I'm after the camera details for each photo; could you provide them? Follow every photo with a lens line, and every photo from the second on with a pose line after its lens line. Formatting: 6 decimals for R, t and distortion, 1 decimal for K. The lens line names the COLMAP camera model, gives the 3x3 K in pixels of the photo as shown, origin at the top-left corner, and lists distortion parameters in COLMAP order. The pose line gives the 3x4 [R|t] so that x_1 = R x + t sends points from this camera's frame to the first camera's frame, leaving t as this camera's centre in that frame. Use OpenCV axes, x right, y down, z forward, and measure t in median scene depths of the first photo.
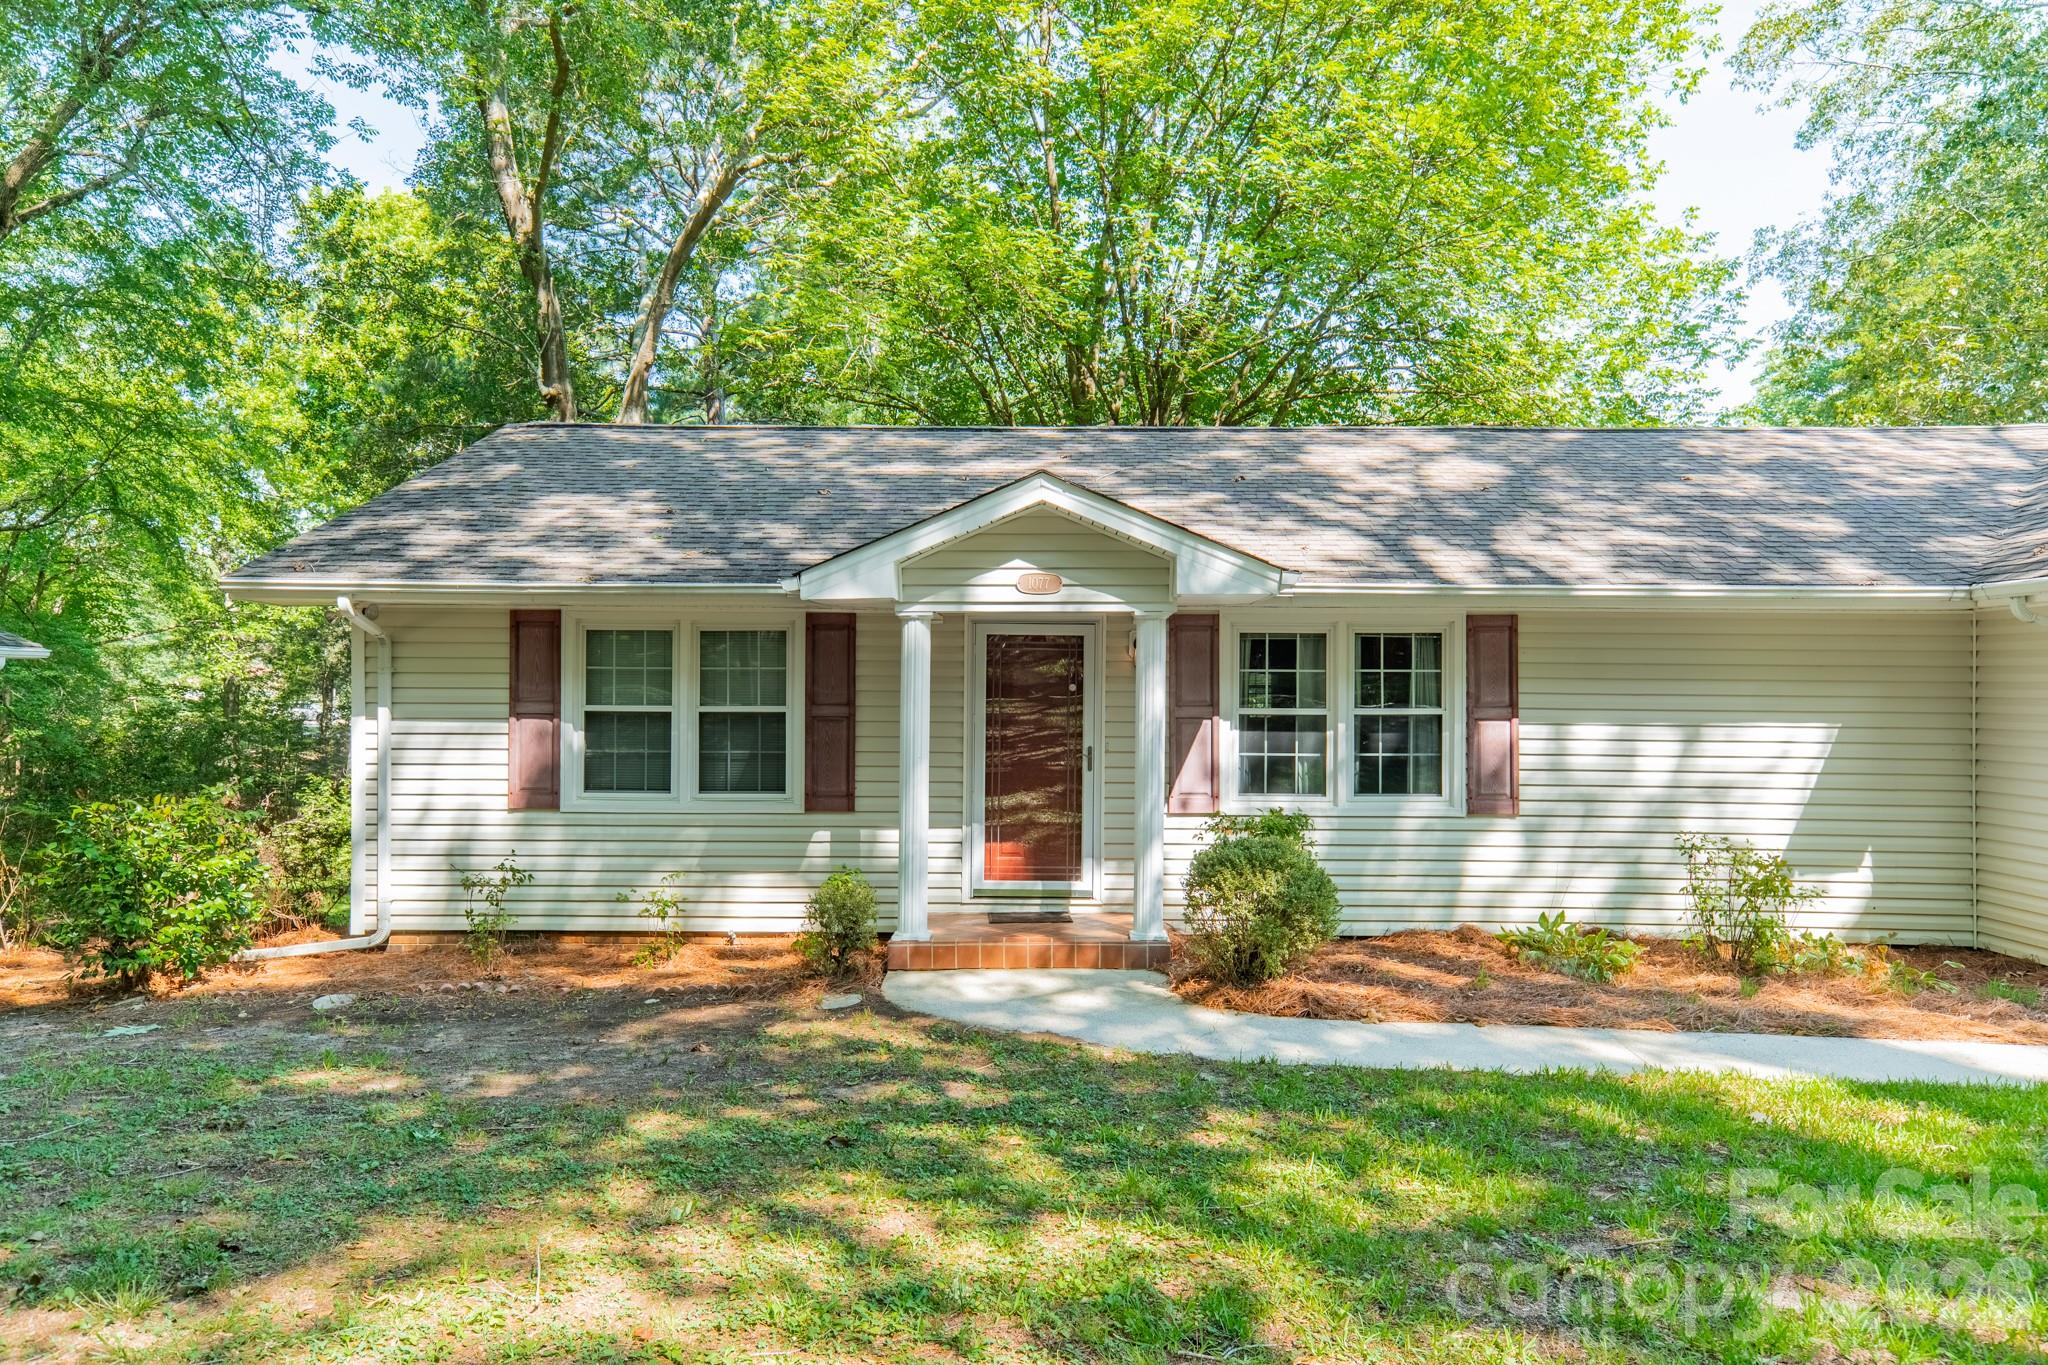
lens RADIAL K [[1362.2, 0, 1024.1], [0, 1362.2, 711.5], [0, 0, 1]] dist [0.029078, 0.009896]
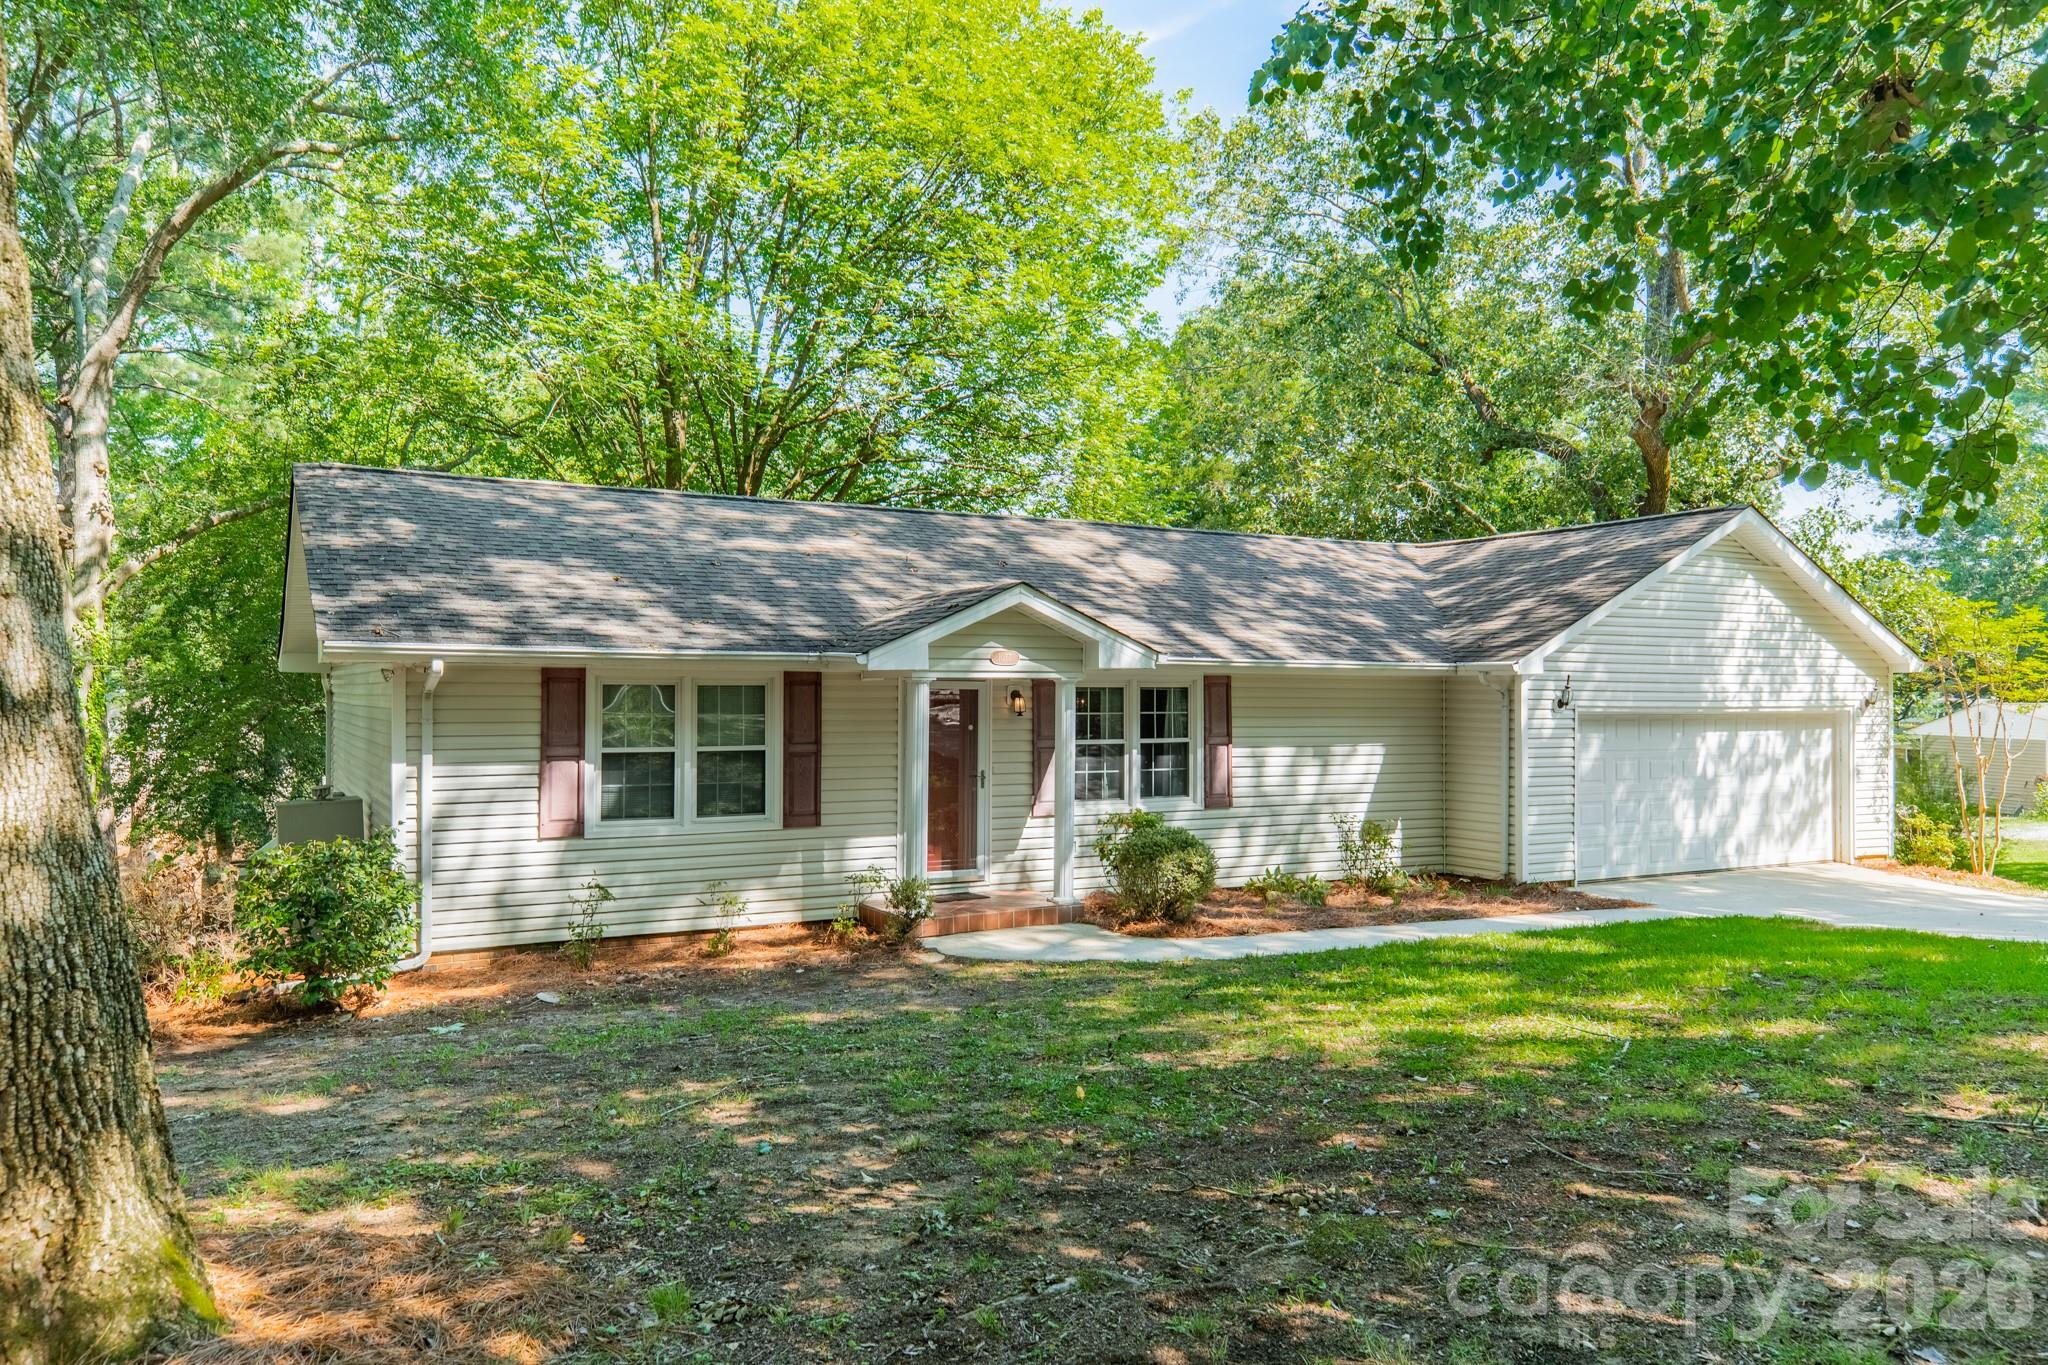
lens RADIAL K [[1499.6, 0, 1027.5], [0, 1499.6, 687.8], [0, 0, 1]] dist [0.049788, -0.003433]
pose [[0.858780, -0.001010, 0.512343, -0.681491], [0.007609, 0.999913, -0.010784, -0.040116], [-0.512288, 0.013159, 0.858713, -0.315264]]
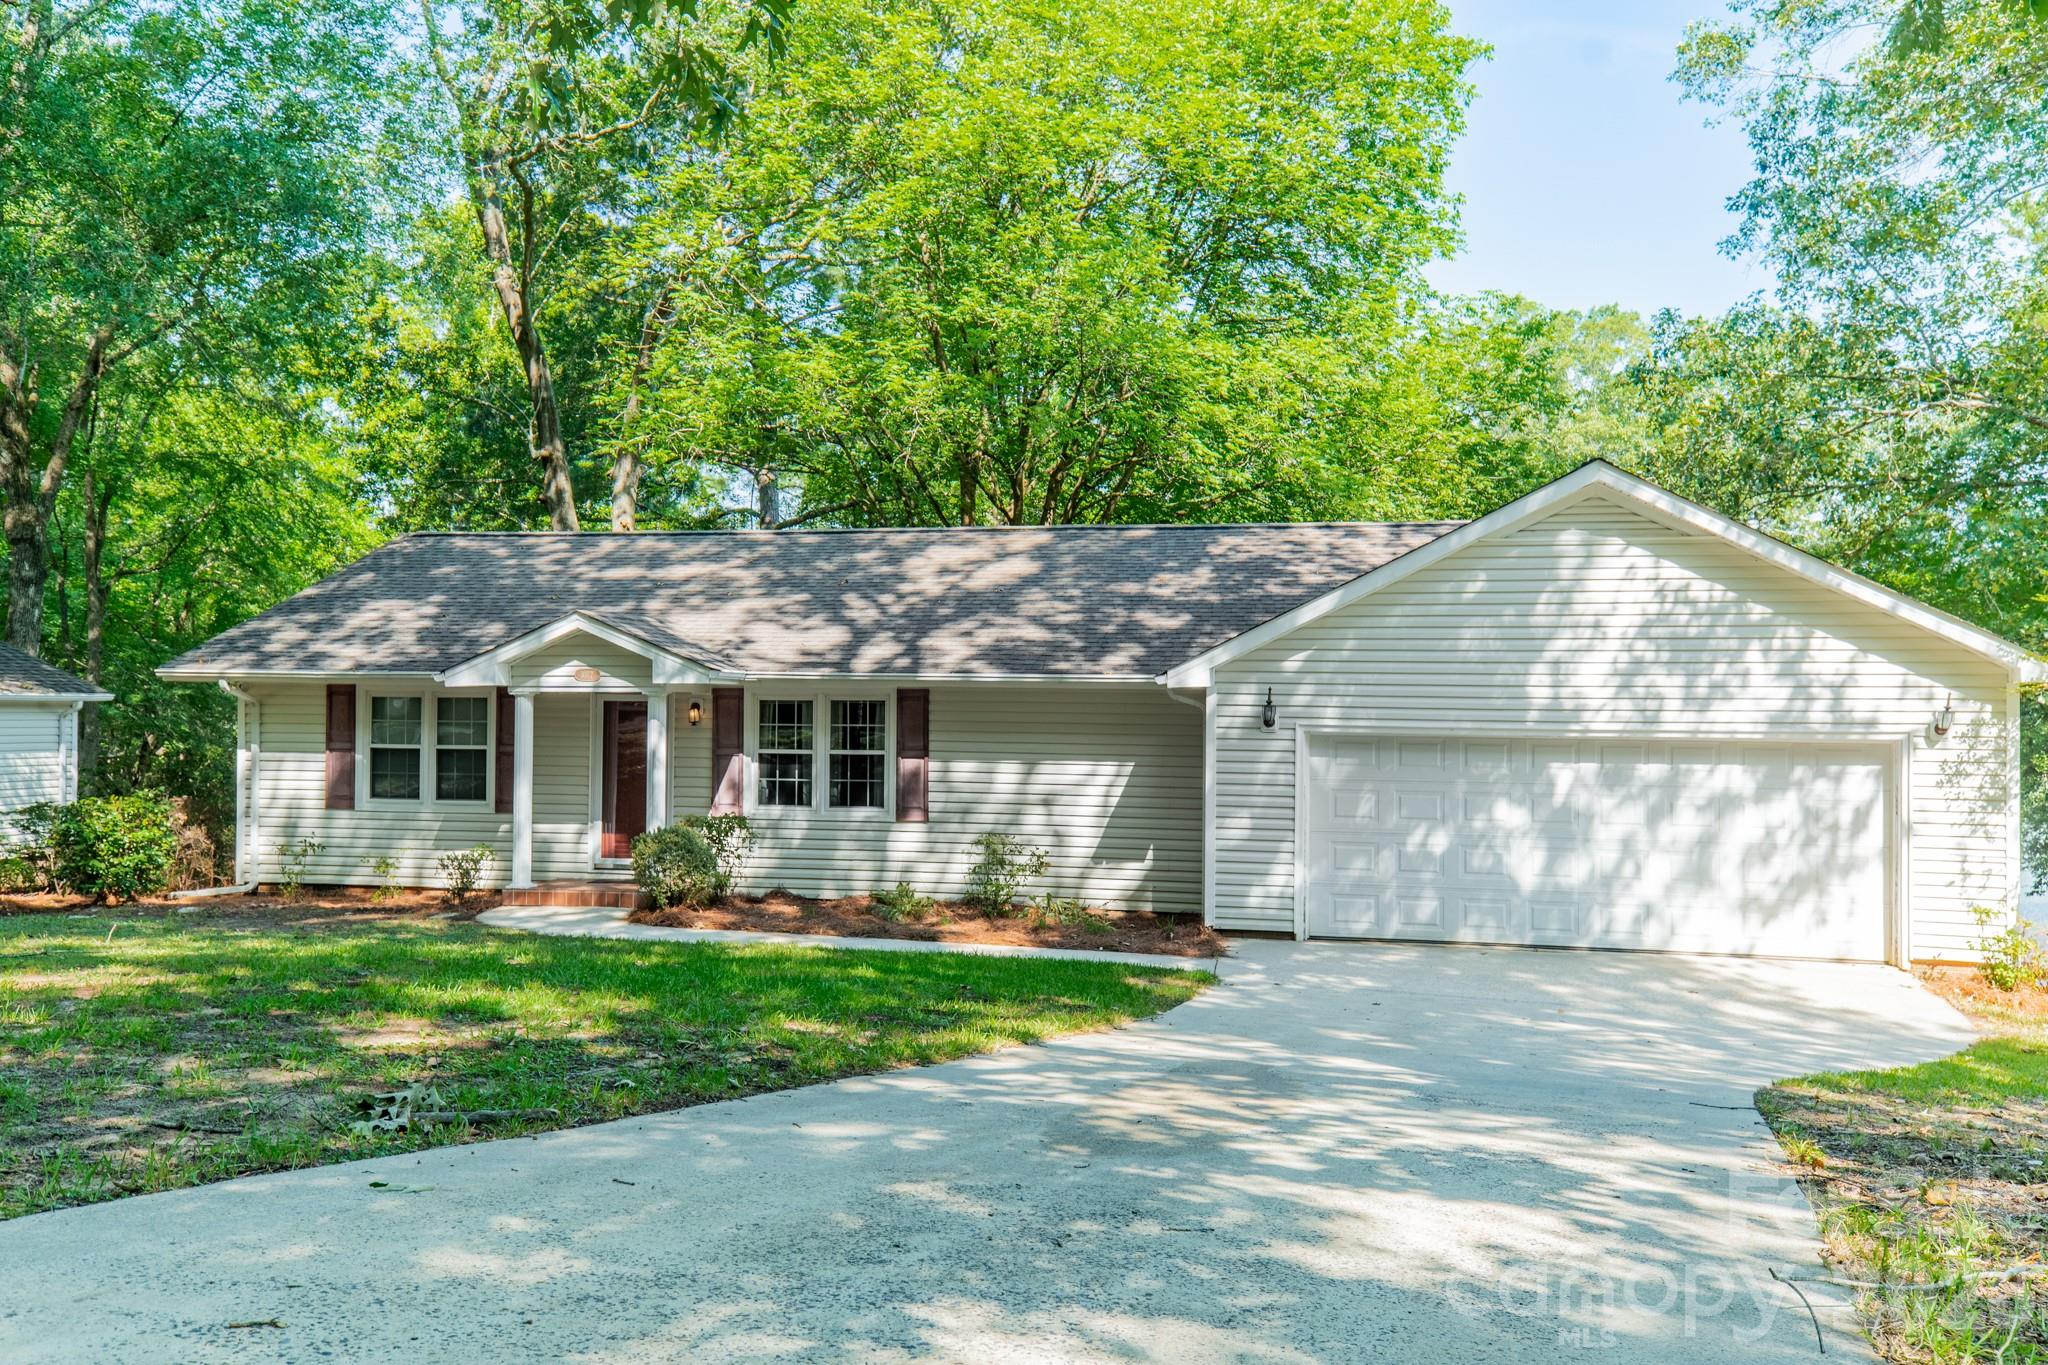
lens RADIAL K [[1785.2, 0, 1000.8], [0, 1785.2, 714.6], [0, 0, 1]] dist [0.108052, -0.005498]
pose [[0.975018, 0.003942, -0.222091, 0.871999], [-0.004837, 0.999982, -0.003484, -0.035431], [0.222074, 0.004472, 0.975020, -0.901753]]
